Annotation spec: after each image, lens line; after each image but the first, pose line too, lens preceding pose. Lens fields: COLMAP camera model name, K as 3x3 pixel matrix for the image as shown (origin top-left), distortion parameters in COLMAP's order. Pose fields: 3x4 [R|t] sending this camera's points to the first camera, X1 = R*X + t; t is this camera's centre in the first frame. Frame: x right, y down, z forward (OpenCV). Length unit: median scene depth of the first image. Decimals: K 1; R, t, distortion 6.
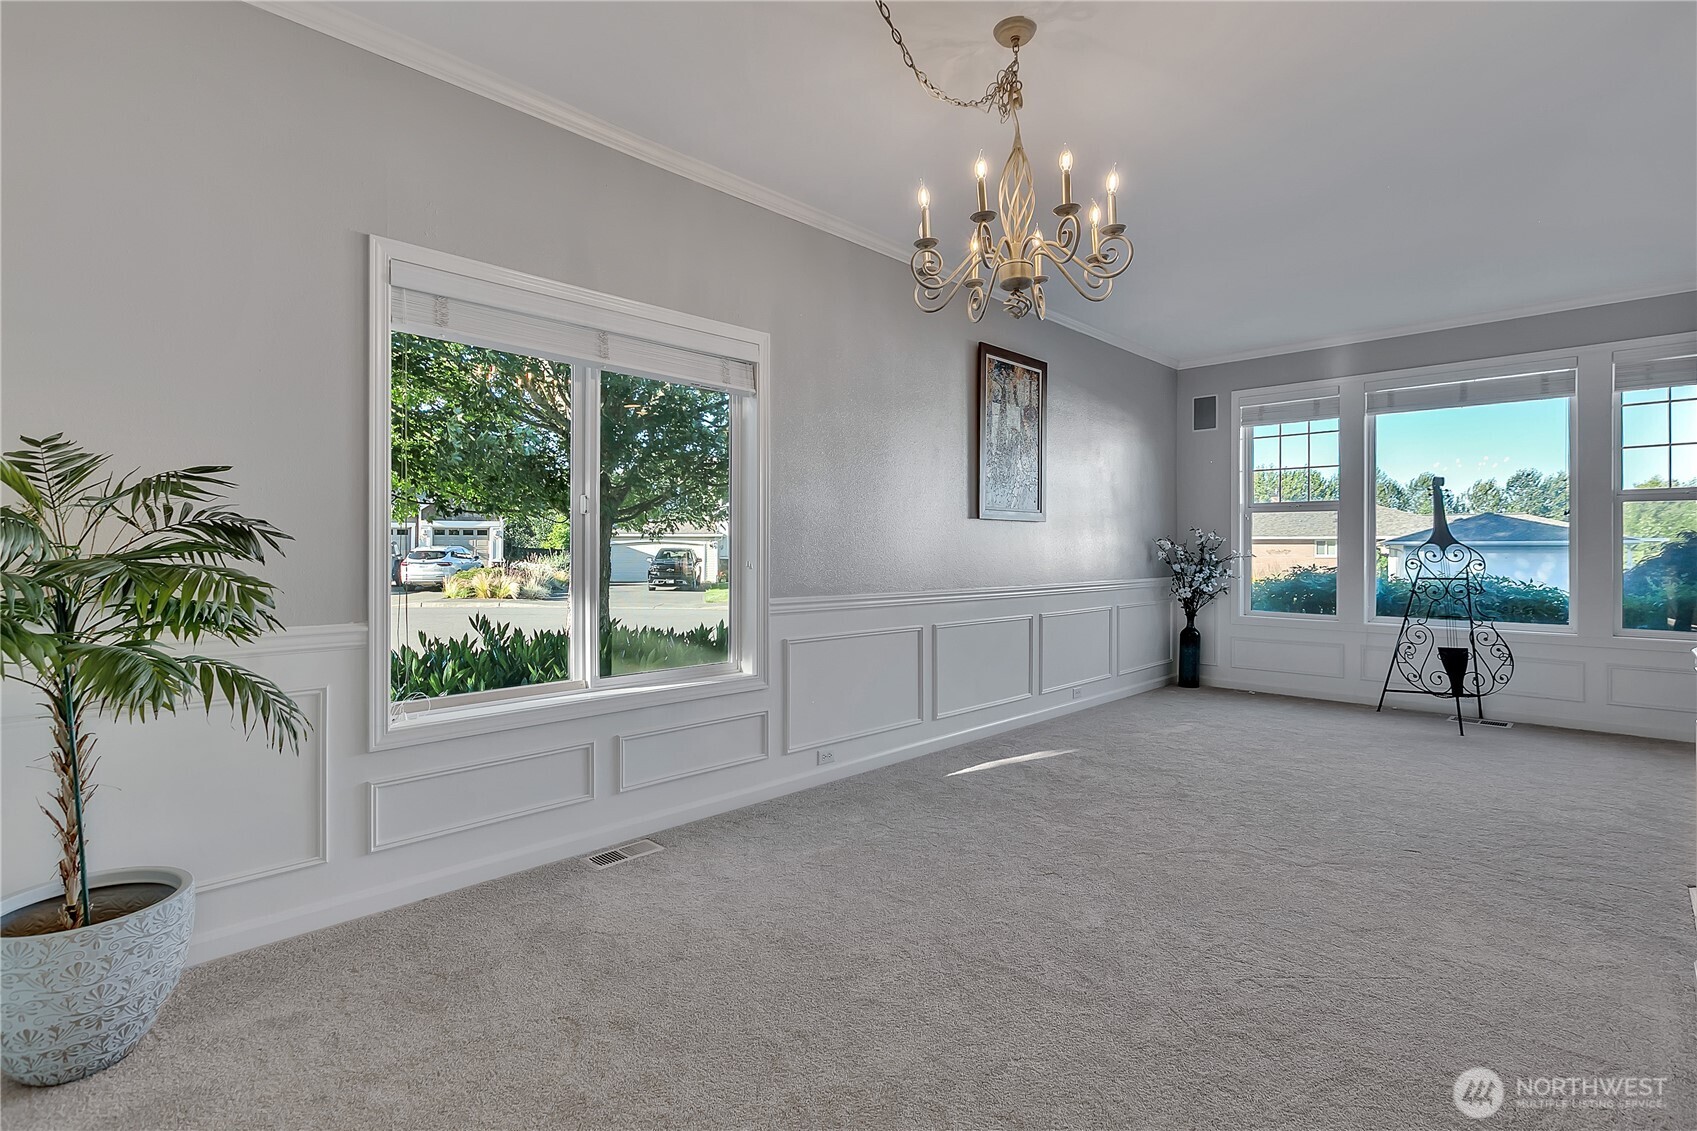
lens RADIAL K [[779.1, 0, 842.3], [0, 779.1, 543.2], [0, 0, 1]] dist [0.000671, 0.001435]
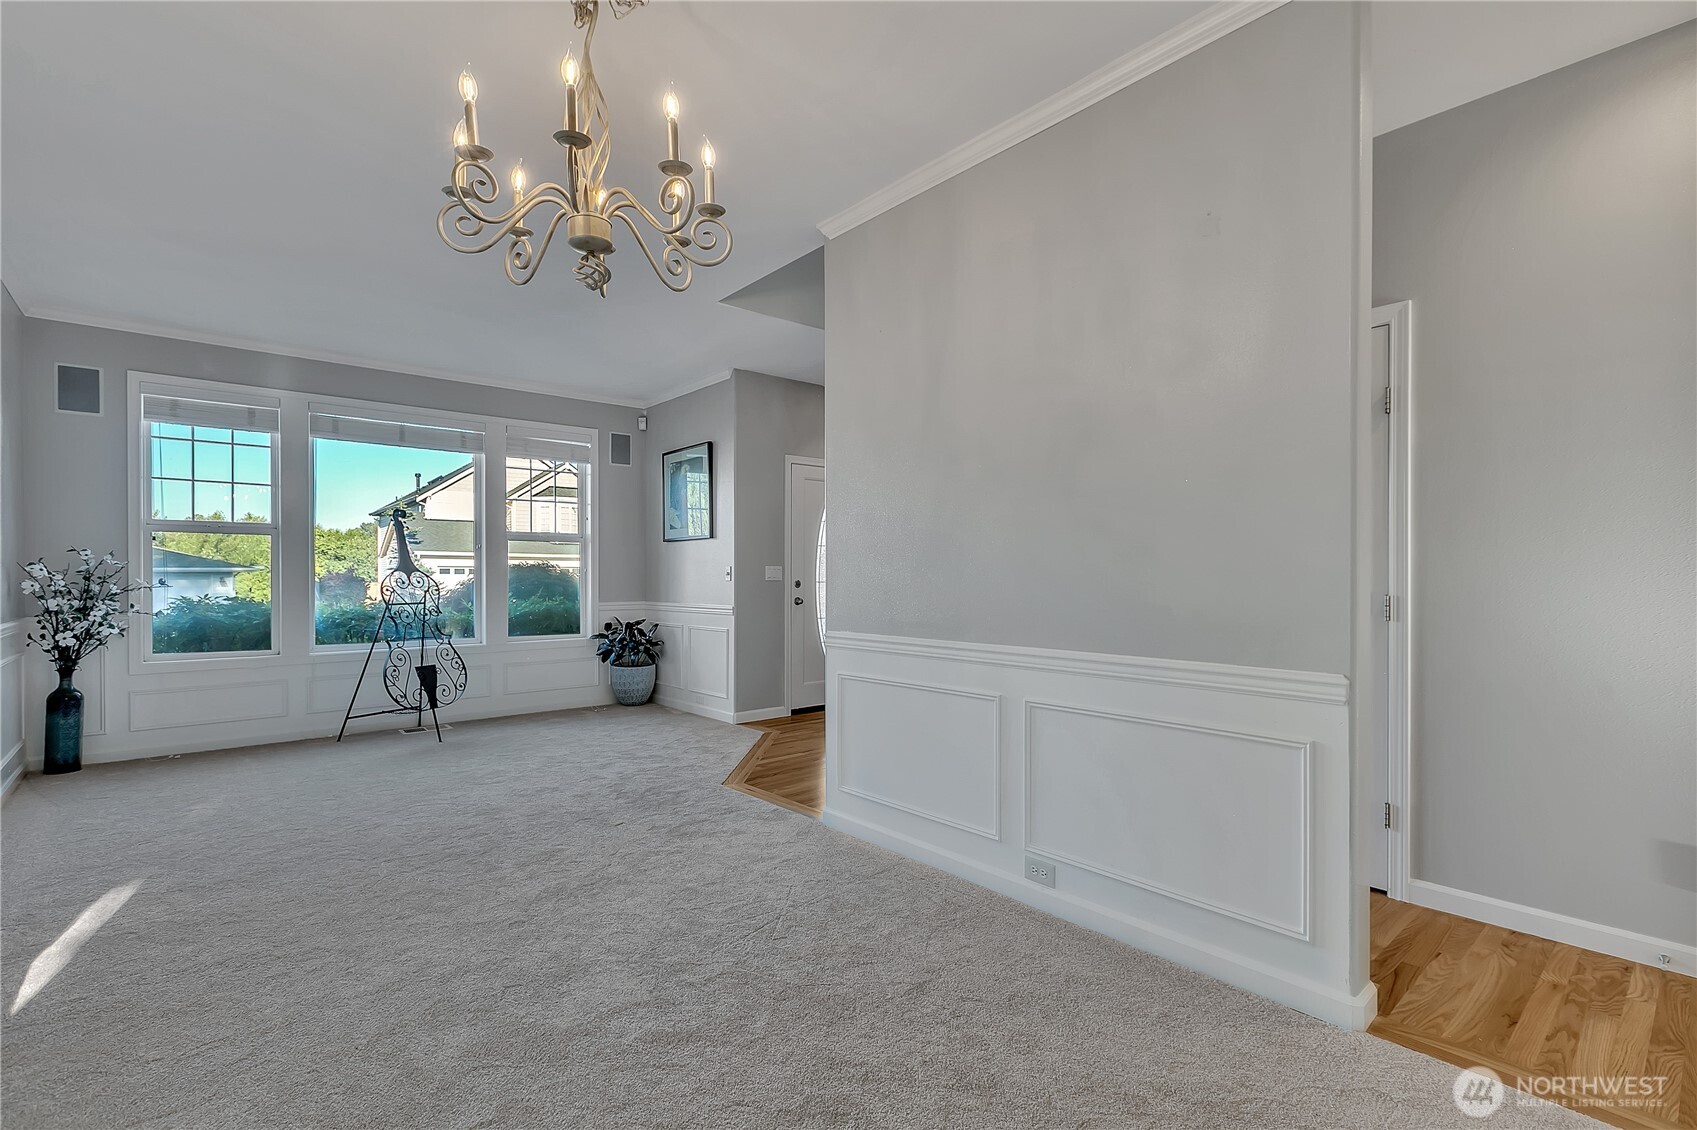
lens RADIAL K [[810.3, 0, 848.5], [0, 810.3, 581.1], [0, 0, 1]] dist [0.001555, 0.002442]
pose [[0.085999, -0.007772, 0.996265, -0.240825], [-0.004753, 0.999955, 0.008211, 0.001278], [-0.996284, -0.005442, 0.085958, 0.236577]]
